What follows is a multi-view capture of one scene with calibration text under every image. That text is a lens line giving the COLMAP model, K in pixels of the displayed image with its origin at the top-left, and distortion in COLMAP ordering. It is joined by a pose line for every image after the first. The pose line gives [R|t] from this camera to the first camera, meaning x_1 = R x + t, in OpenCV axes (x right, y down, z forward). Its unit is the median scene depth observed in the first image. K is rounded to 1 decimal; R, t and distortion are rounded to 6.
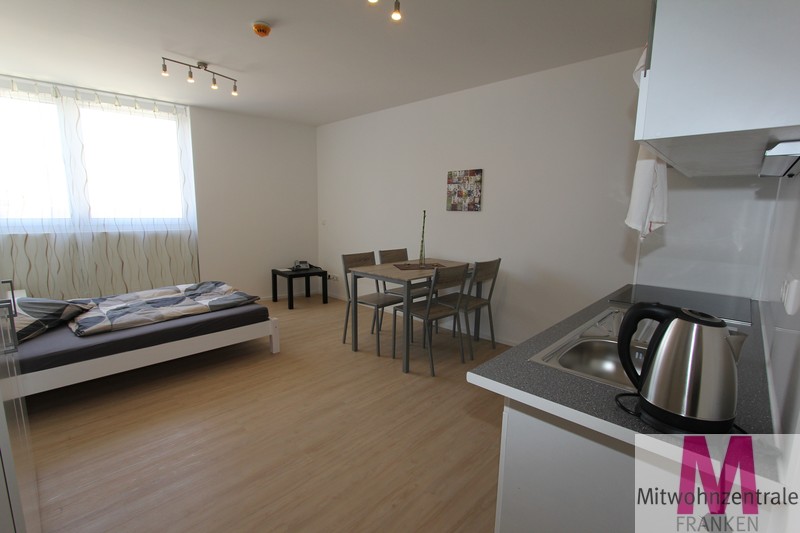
lens RADIAL K [[370.8, 0, 400.6], [0, 370.8, 270.9], [0, 0, 1]] dist [-0.013388, -0.000043]
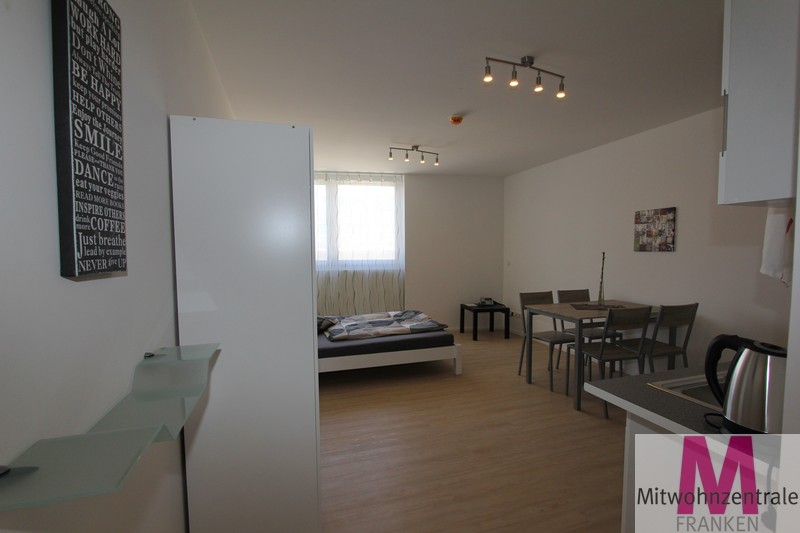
lens RADIAL K [[370.8, 0, 400.6], [0, 370.8, 270.9], [0, 0, 1]] dist [-0.013388, -0.000043]
pose [[0.872876, 0.008544, -0.487867, 0.068482], [-0.059062, 0.994345, -0.088258, 0.009430], [0.484354, 0.105853, 0.868445, -0.132671]]
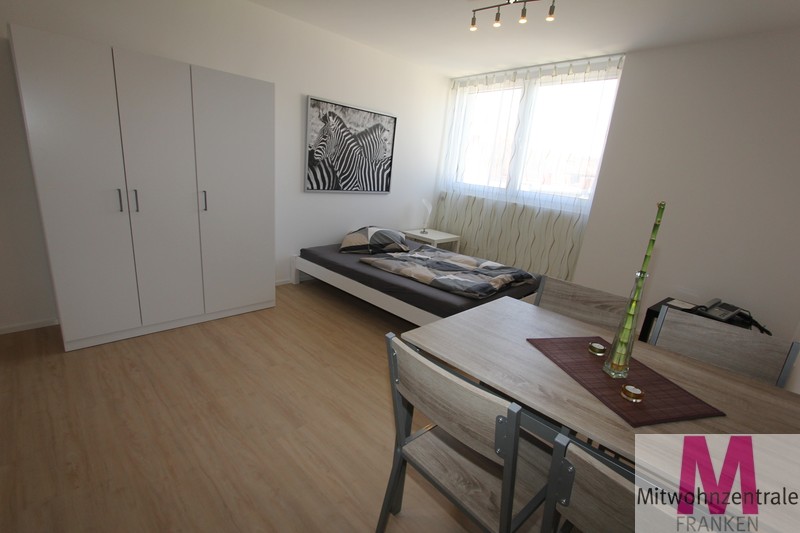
lens RADIAL K [[365.5, 0, 400.1], [0, 365.5, 271.8], [0, 0, 1]] dist [-0.020678, -0.000053]
pose [[-0.016110, 0.264564, -0.964234, 0.329516], [-0.250457, 0.932547, 0.260054, -0.126151], [0.967994, 0.245689, 0.051239, 0.754218]]
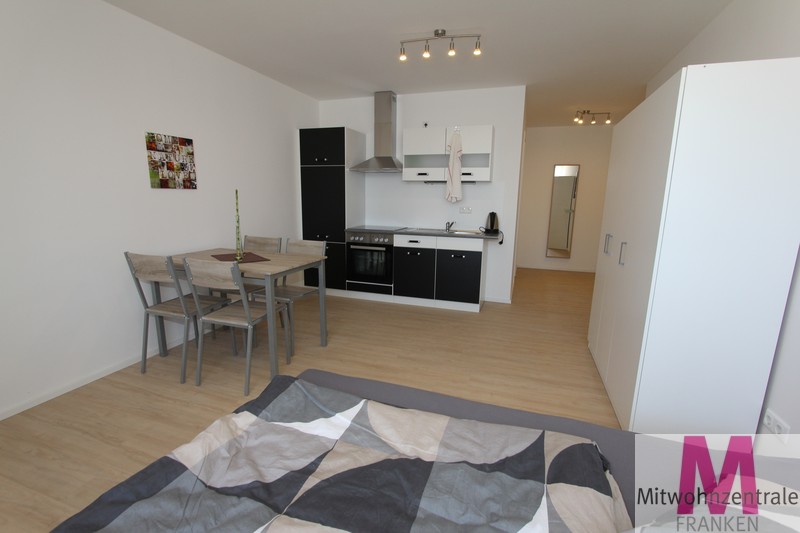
lens RADIAL K [[370.8, 0, 400.6], [0, 370.8, 270.9], [0, 0, 1]] dist [-0.013388, -0.000043]
pose [[-0.419150, -0.202789, 0.884980, -0.805158], [0.123122, 0.953037, 0.276697, -0.162646], [-0.899530, 0.224939, -0.374498, 0.958036]]
